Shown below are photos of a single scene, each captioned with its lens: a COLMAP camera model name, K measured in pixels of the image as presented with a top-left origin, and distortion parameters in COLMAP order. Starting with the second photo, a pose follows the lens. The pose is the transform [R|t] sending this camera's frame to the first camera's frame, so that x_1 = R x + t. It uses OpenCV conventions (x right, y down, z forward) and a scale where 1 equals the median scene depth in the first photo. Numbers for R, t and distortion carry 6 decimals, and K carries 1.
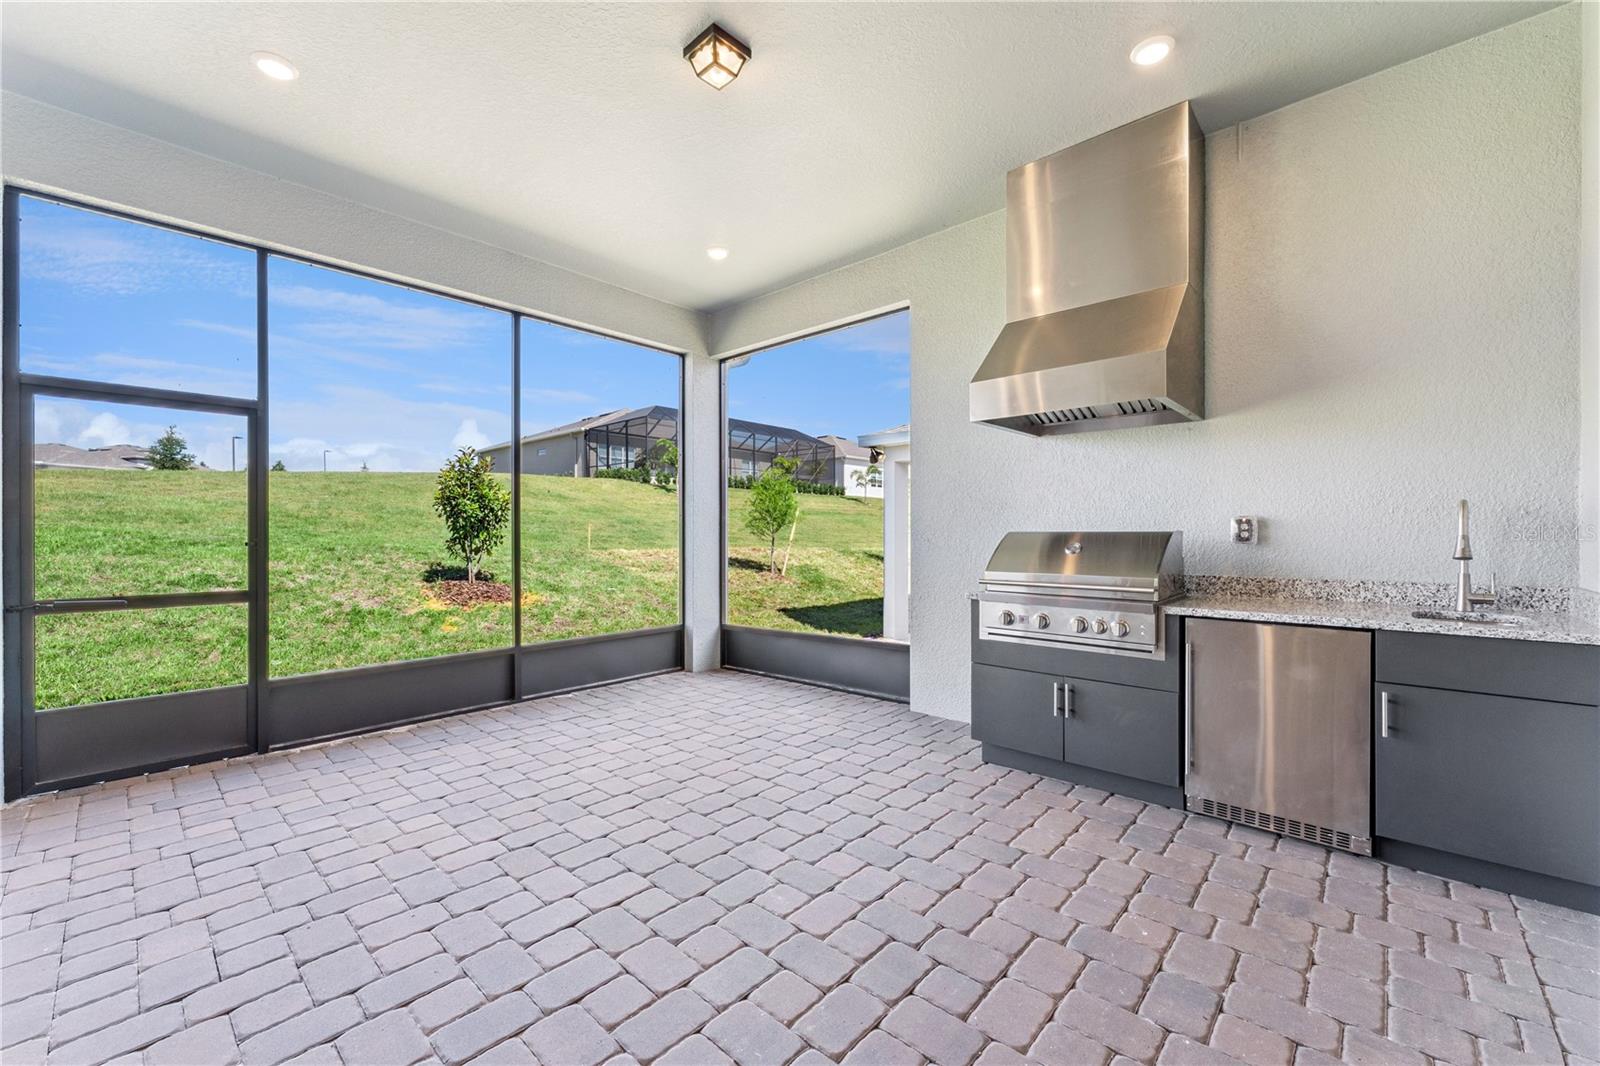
lens RADIAL K [[648.3, 0, 798.7], [0, 648.3, 537.1], [0, 0, 1]] dist [0.007085, 0.000088]
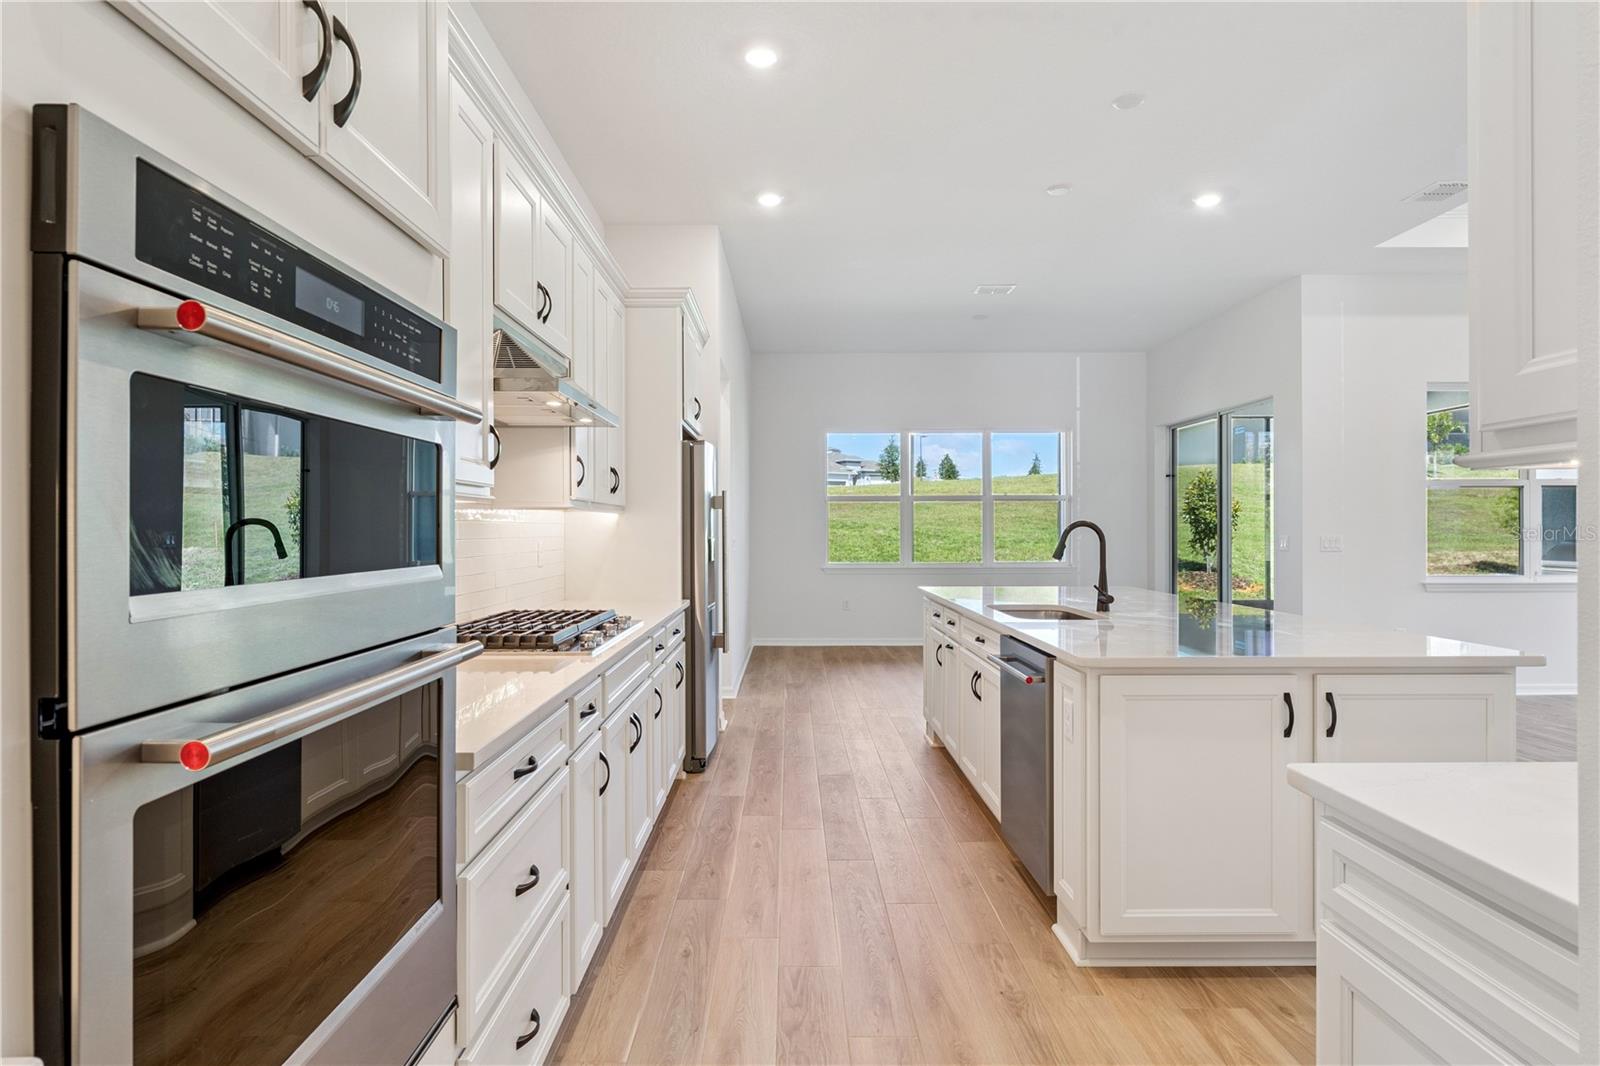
lens RADIAL K [[922.1, 0, 794.1], [0, 922.1, 532.2], [0, 0, 1]] dist [0.004840, 0.001220]
pose [[0.688787, -0.001418, -0.724962, 0.270975], [-0.000653, 0.999996, -0.002577, -0.006983], [0.724964, 0.002249, 0.688784, -0.898915]]
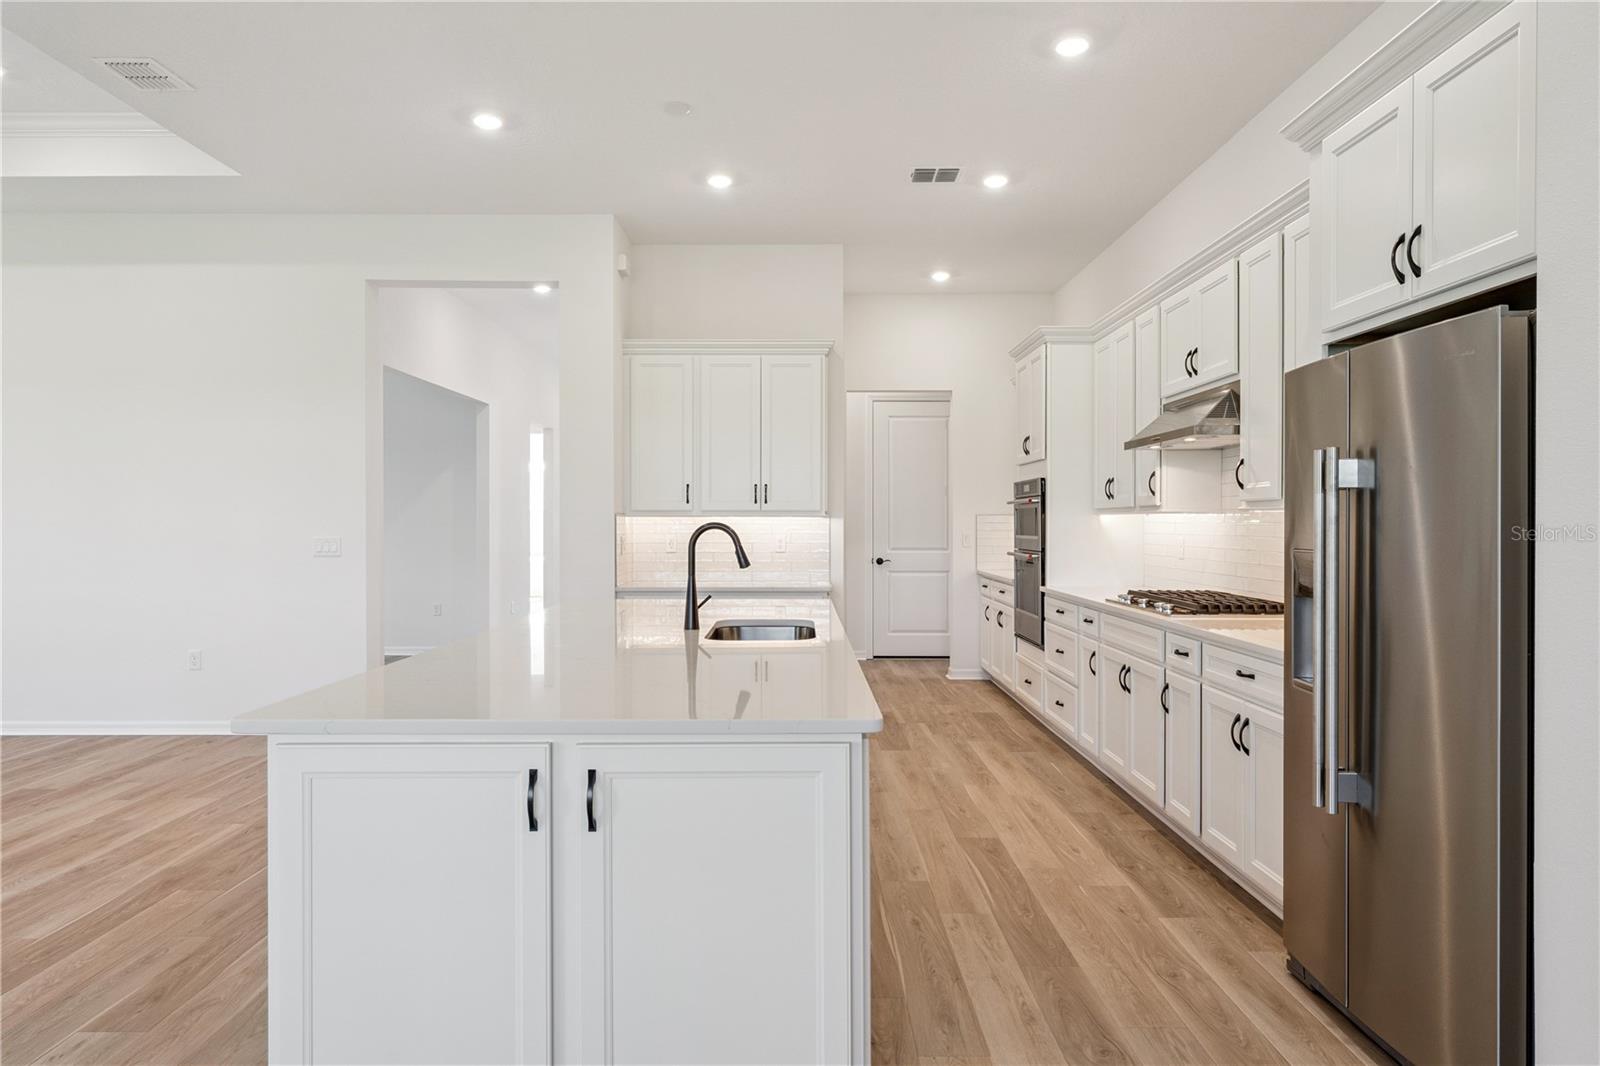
lens RADIAL K [[1023.7, 0, 774.7], [0, 1023.7, 517.7], [0, 0, 1]] dist [-0.004996, 0.000543]
pose [[-0.666732, 0.003124, 0.745291, -4.217968], [0.001089, 0.999994, -0.003217, -0.065557], [-0.745297, -0.001333, -0.666731, 4.510399]]
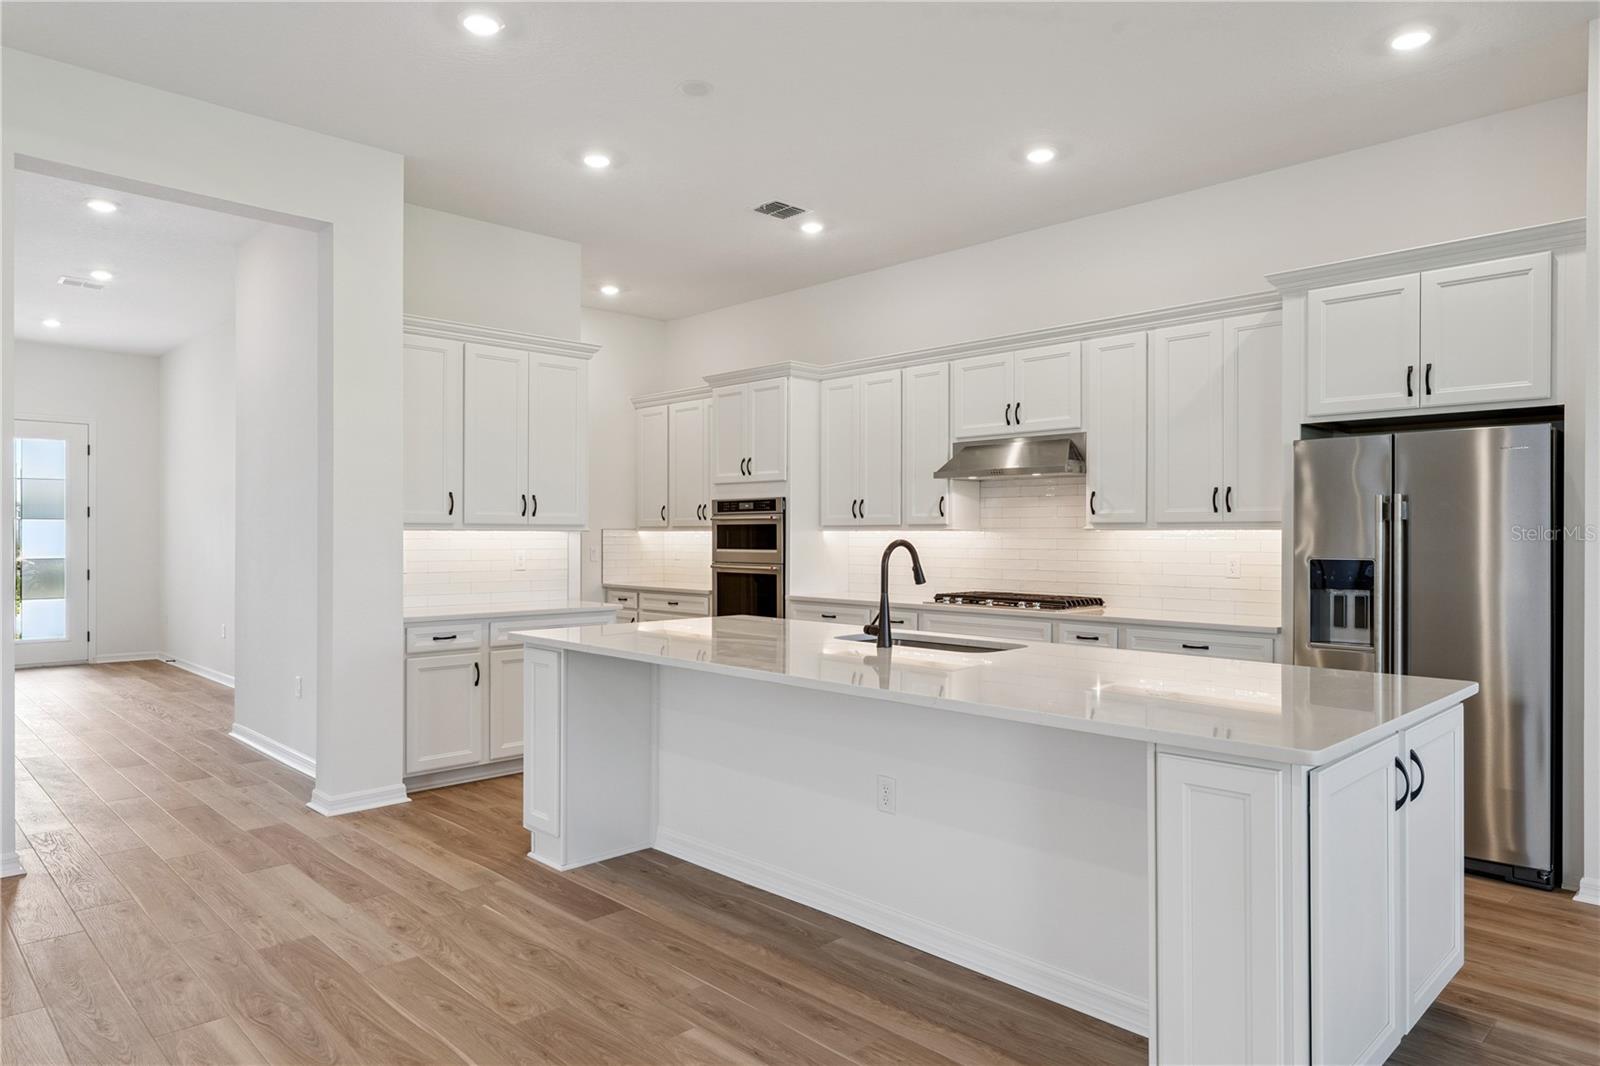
lens RADIAL K [[997.8, 0, 789.4], [0, 997.8, 526.8], [0, 0, 1]] dist [-0.000308, -0.000642]
pose [[-0.998904, -0.002575, 0.046734, -1.316073], [-0.002930, 0.999967, -0.007533, -0.075626], [-0.046714, -0.007662, -0.998879, 5.741428]]
